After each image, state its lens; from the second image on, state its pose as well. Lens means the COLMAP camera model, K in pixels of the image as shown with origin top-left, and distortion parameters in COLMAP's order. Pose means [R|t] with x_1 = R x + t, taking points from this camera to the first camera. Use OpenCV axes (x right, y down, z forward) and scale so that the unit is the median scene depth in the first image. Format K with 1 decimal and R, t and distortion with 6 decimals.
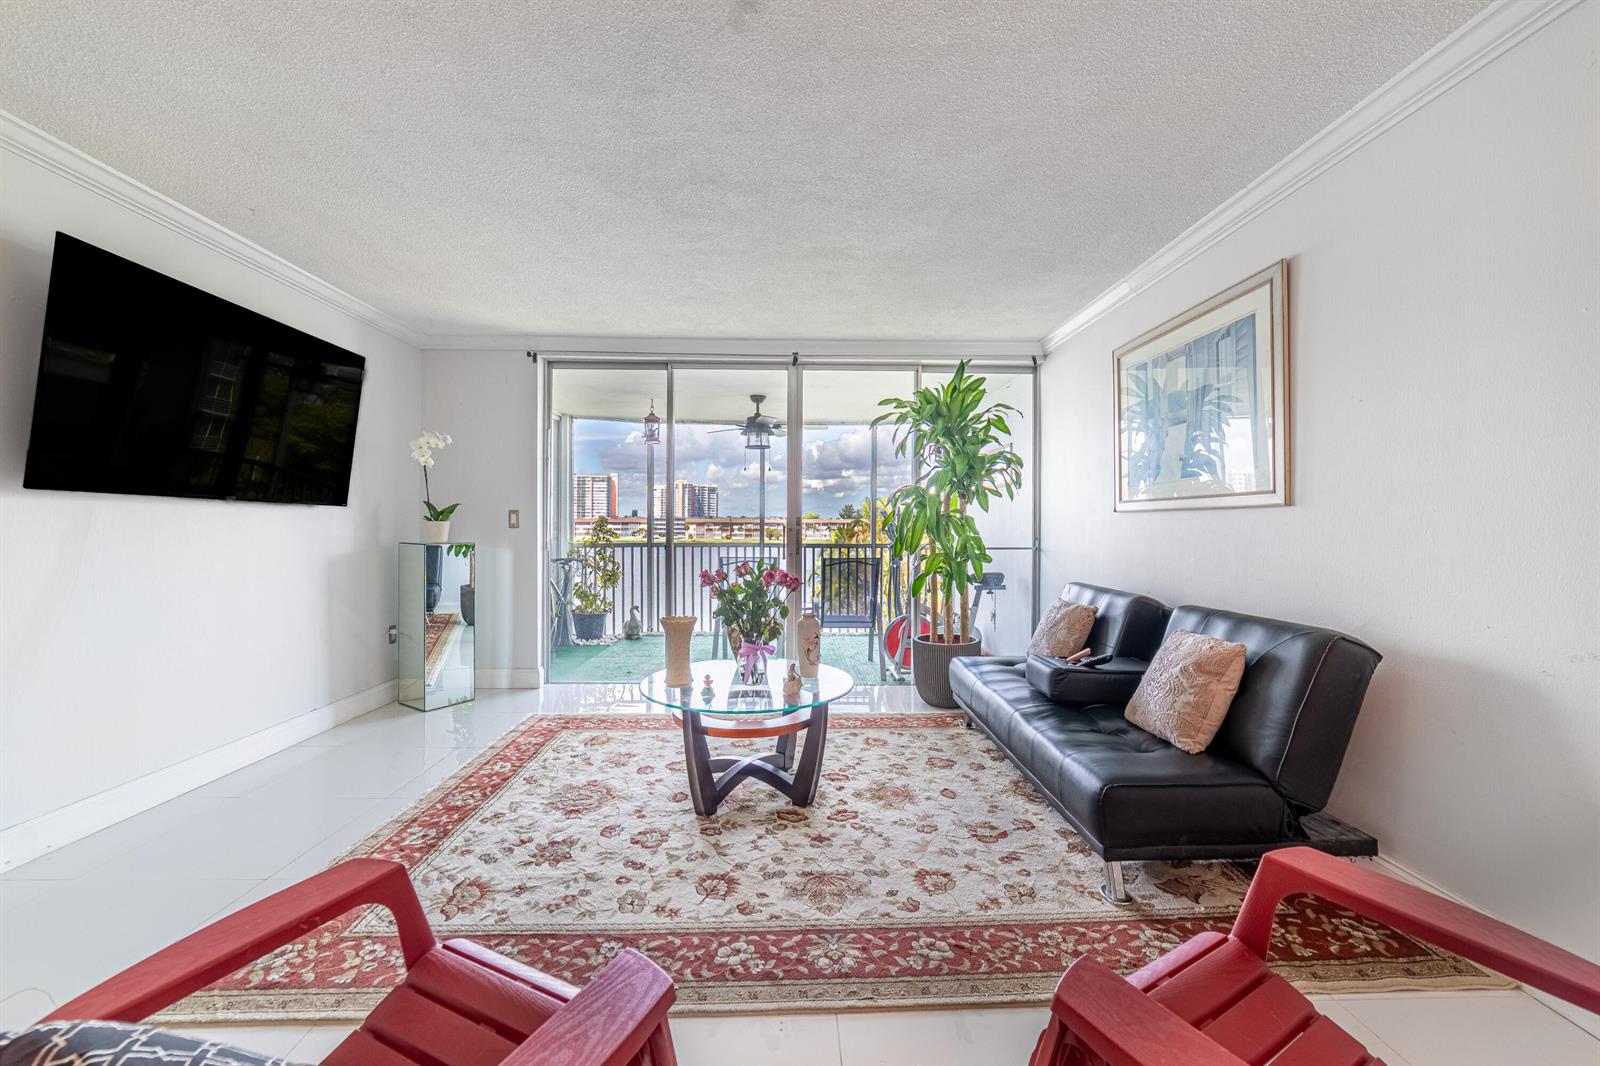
lens RADIAL K [[638.9, 0, 821.7], [0, 638.9, 525.1], [0, 0, 1]] dist [-0.019378, 0.000220]
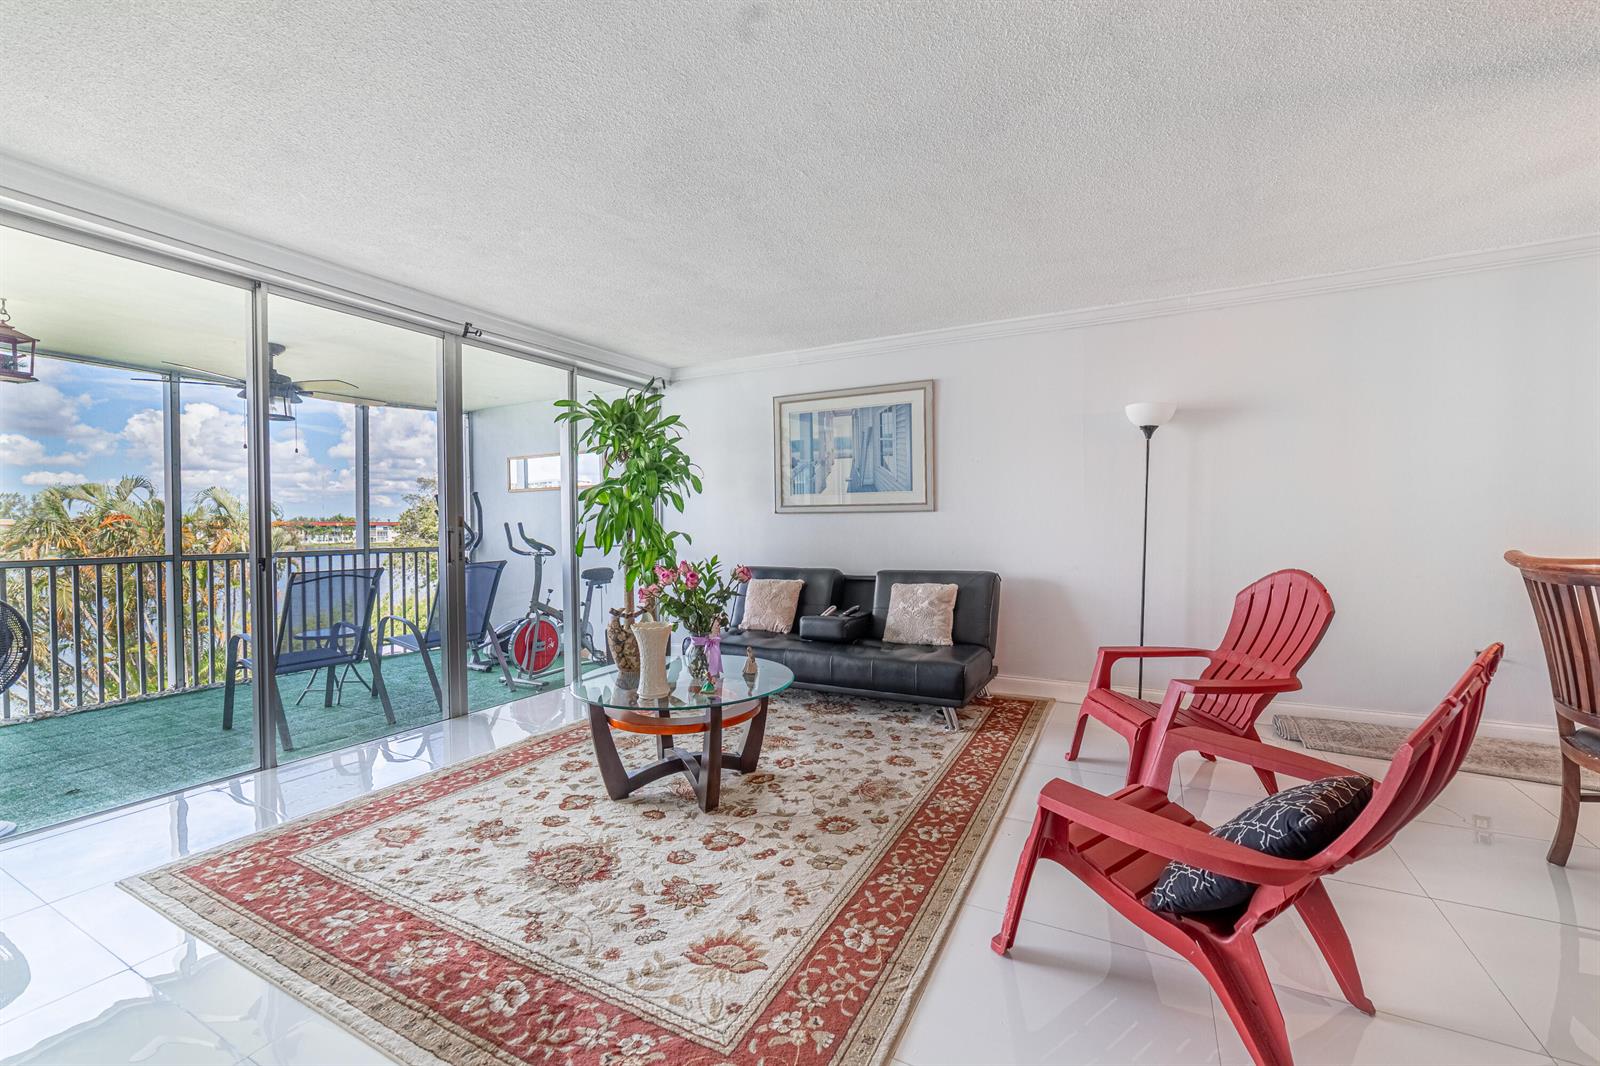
lens RADIAL K [[616.3, 0, 800.0], [0, 616.3, 533.0], [0, 0, 1]] dist [-0.015679, 0.000170]
pose [[0.508276, -0.022611, 0.860897, -1.042313], [0.009450, 0.999742, 0.020678, -0.008402], [-0.861142, -0.002375, 0.508359, 0.413185]]
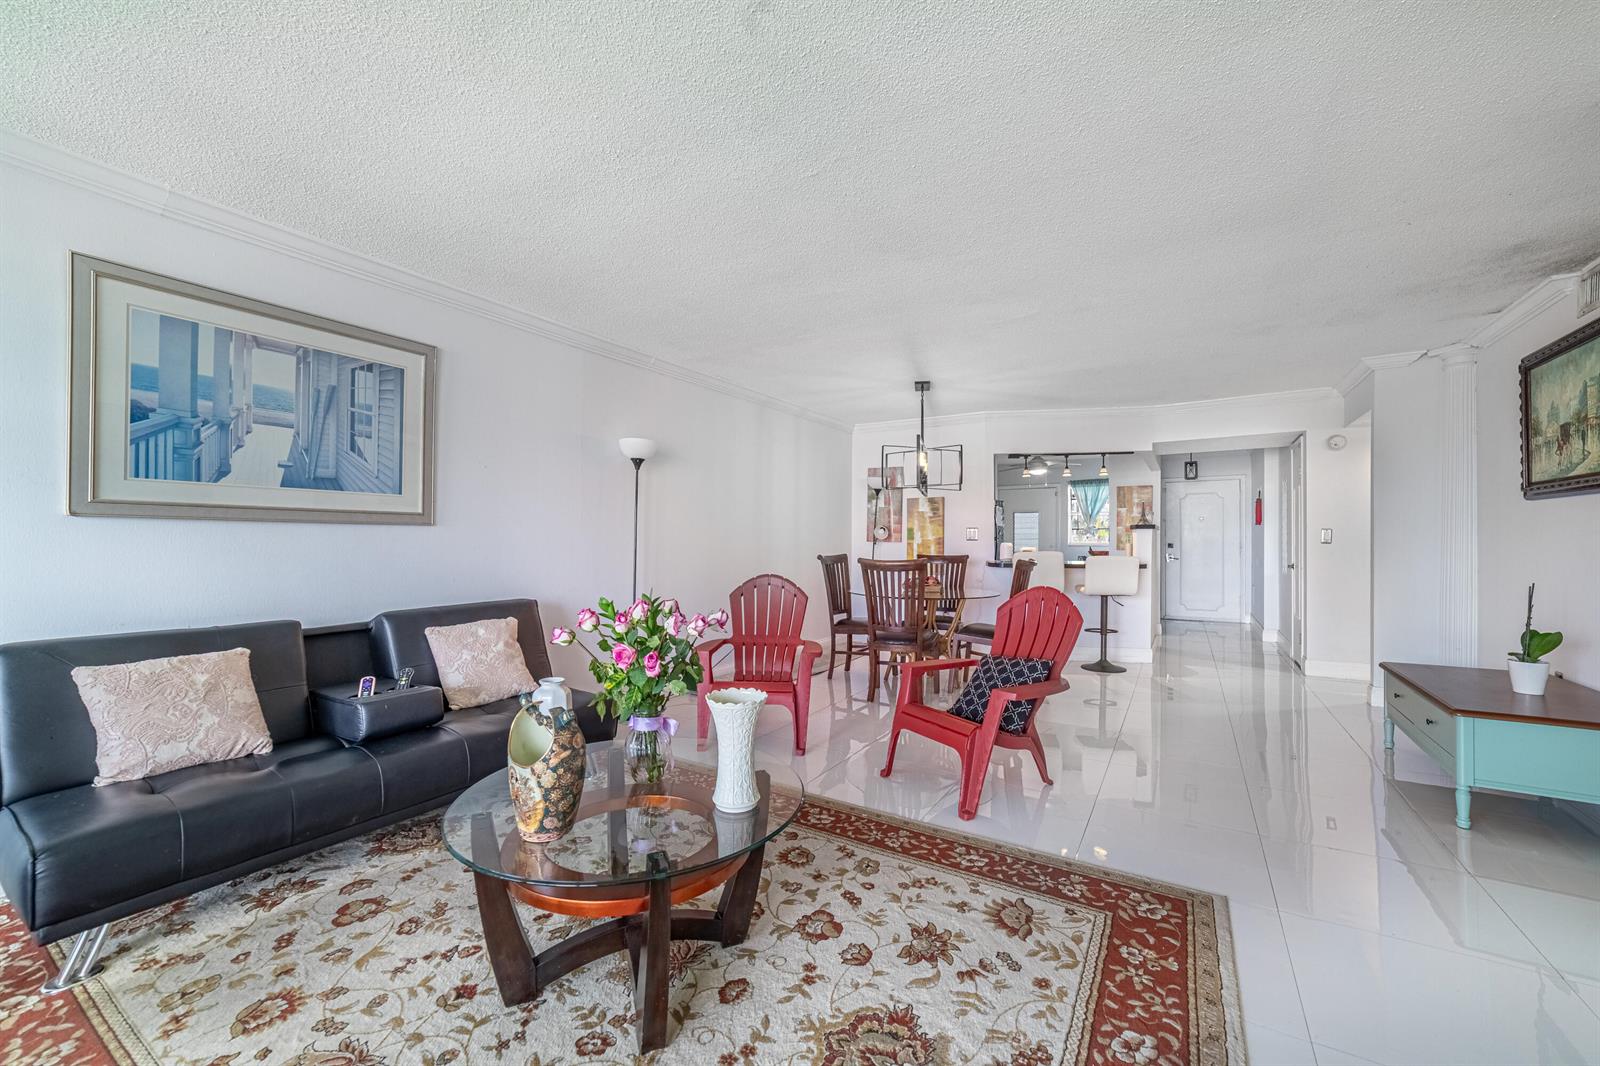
lens RADIAL K [[669.9, 0, 800.0], [0, 669.9, 533.0], [0, 0, 1]] dist [-0.019796, 0.000262]
pose [[-0.830678, 0.001230, 0.556752, -0.737427], [-0.007400, 0.999885, -0.013250, -0.000790], [-0.556704, -0.015126, -0.830573, 1.758459]]
